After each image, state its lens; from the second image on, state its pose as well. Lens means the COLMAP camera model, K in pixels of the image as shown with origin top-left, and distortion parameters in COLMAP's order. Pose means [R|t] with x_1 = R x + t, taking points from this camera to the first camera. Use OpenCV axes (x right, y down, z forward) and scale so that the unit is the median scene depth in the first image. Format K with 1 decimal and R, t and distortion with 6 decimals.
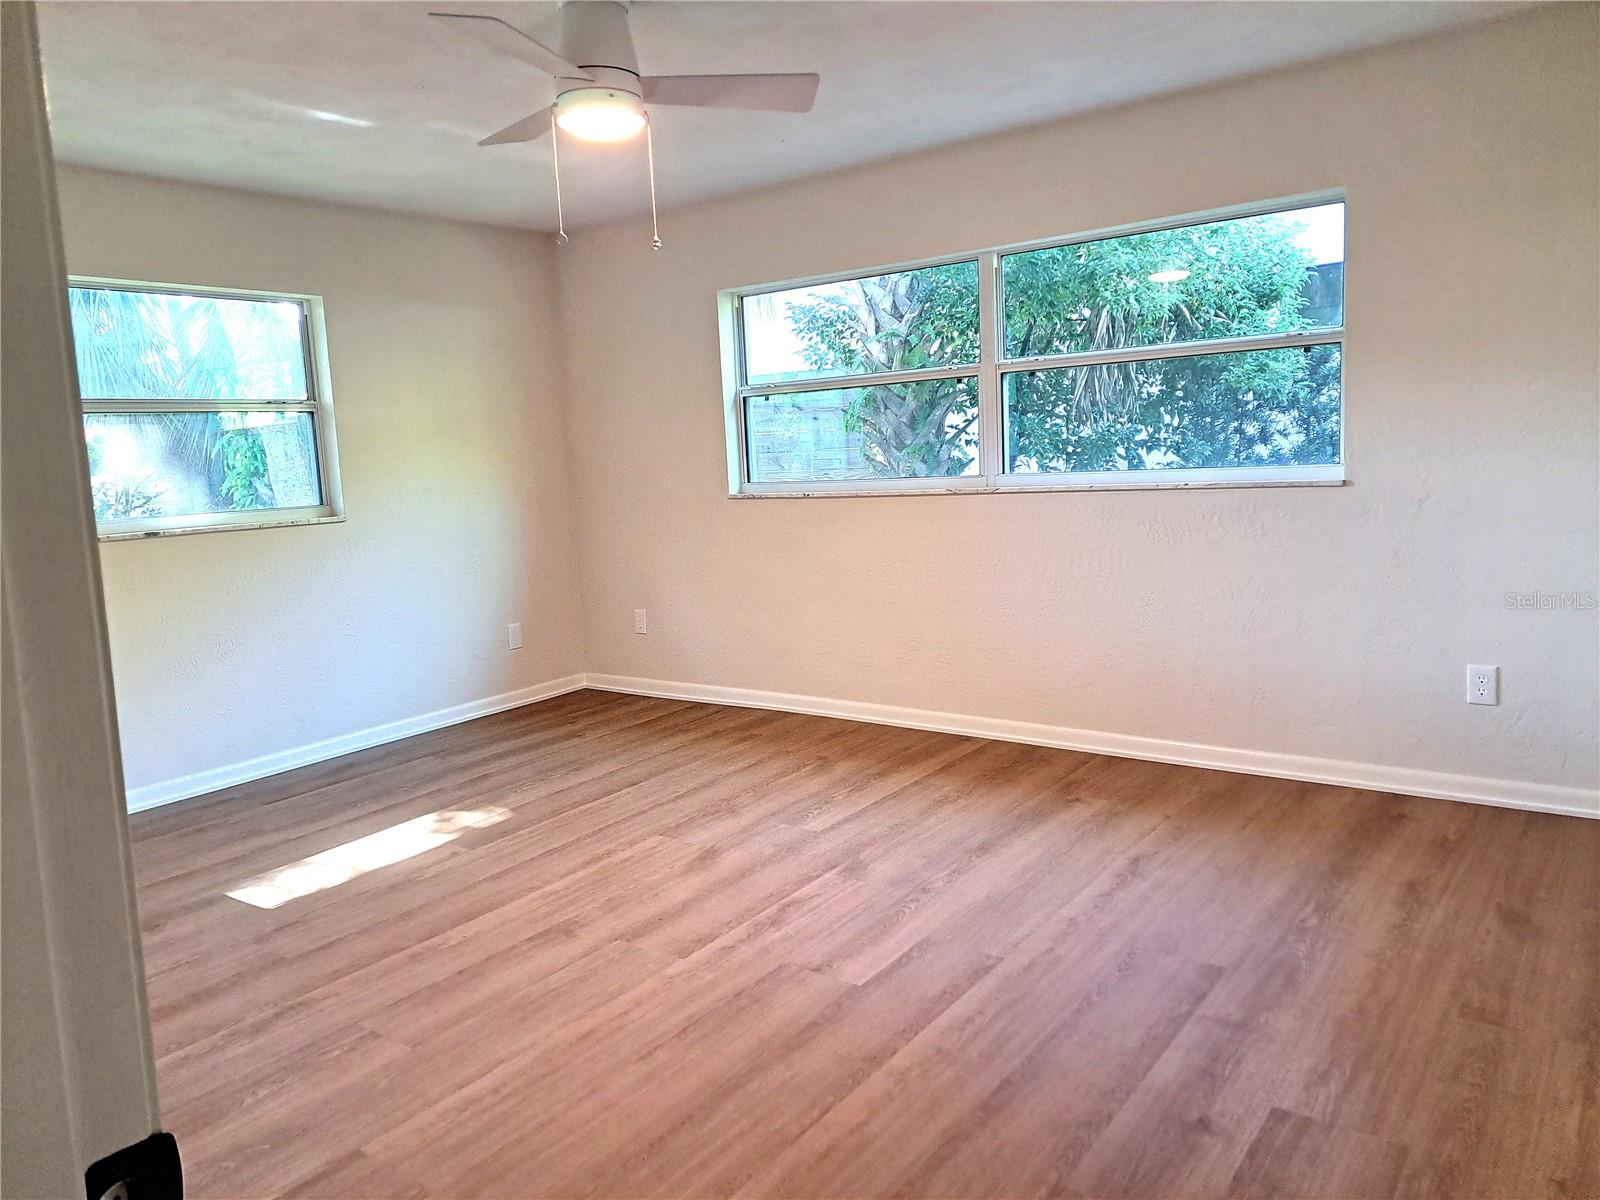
lens RADIAL K [[1141.0, 0, 801.3], [0, 1141.0, 582.3], [0, 0, 1]] dist [0.076263, -0.074519]
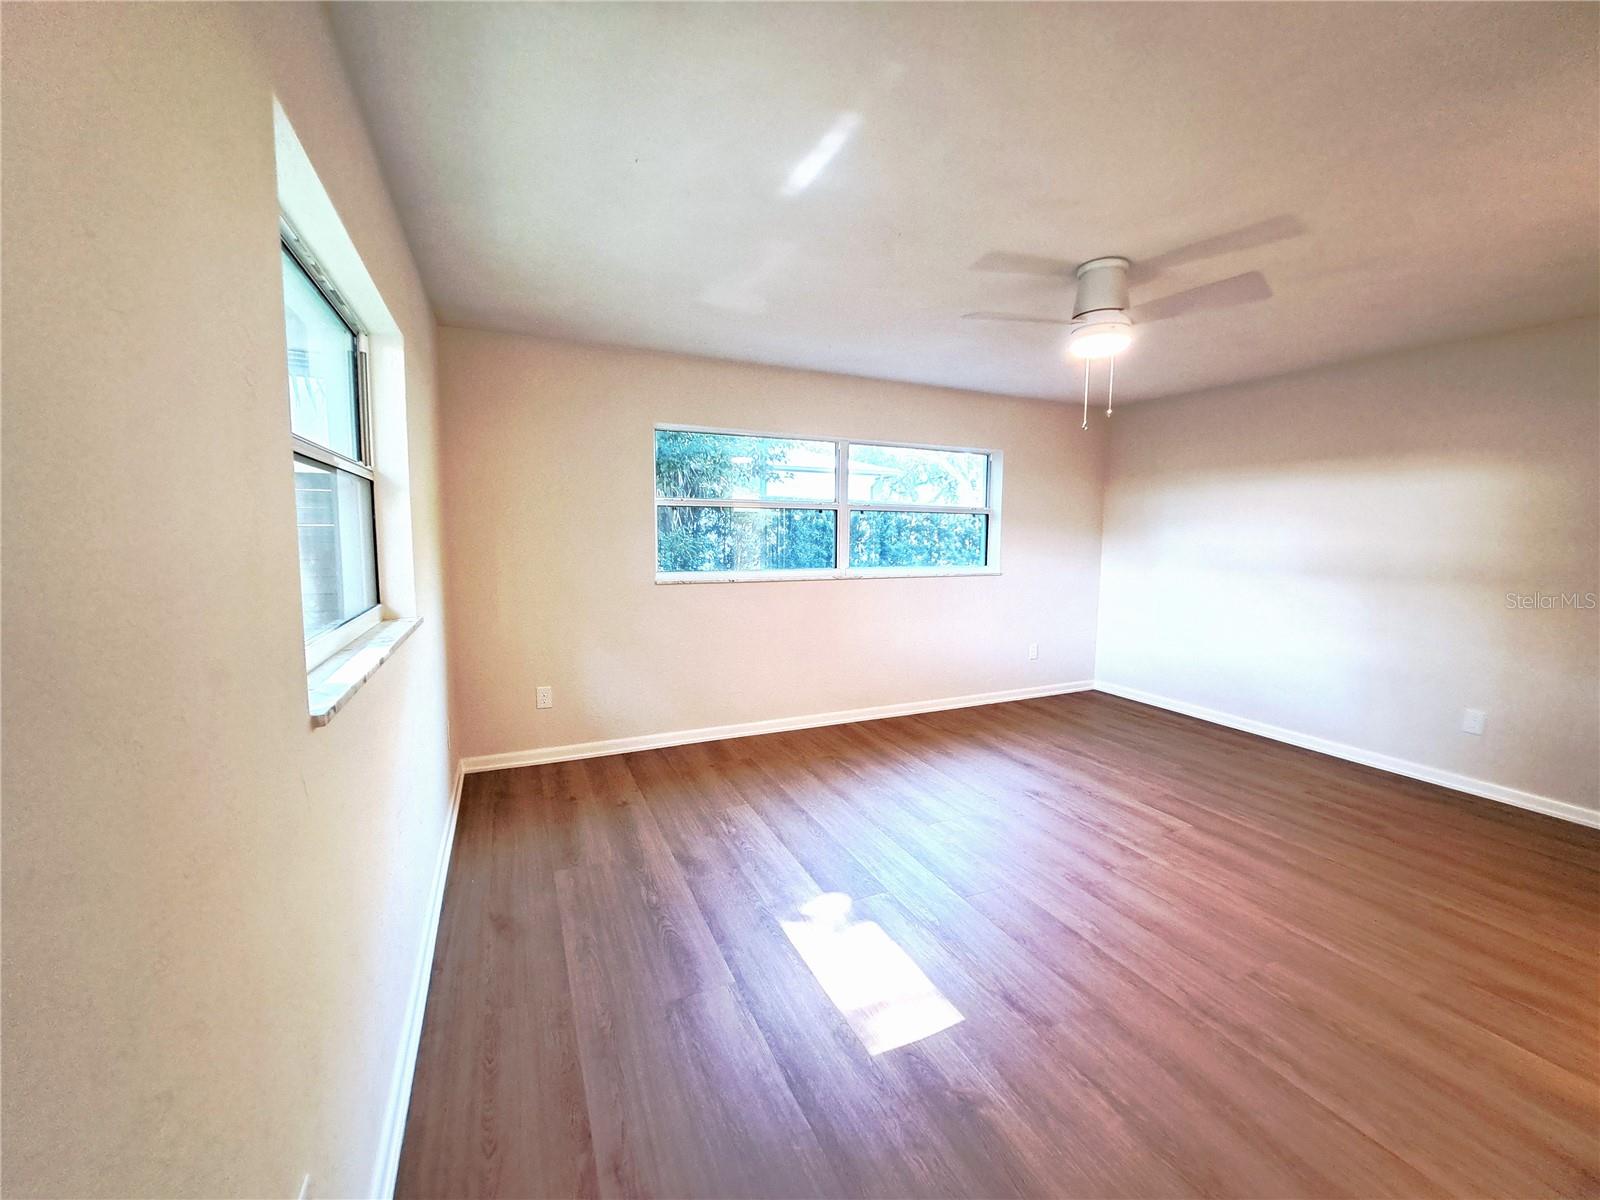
lens RADIAL K [[633.5, 0, 807.9], [0, 633.5, 594.4], [0, 0, 1]] dist [-0.015825, -0.000259]
pose [[0.498238, -0.040598, 0.866089, -0.862895], [0.079896, 0.996803, 0.000763, -0.074143], [-0.863351, 0.068817, 0.499889, 0.730357]]
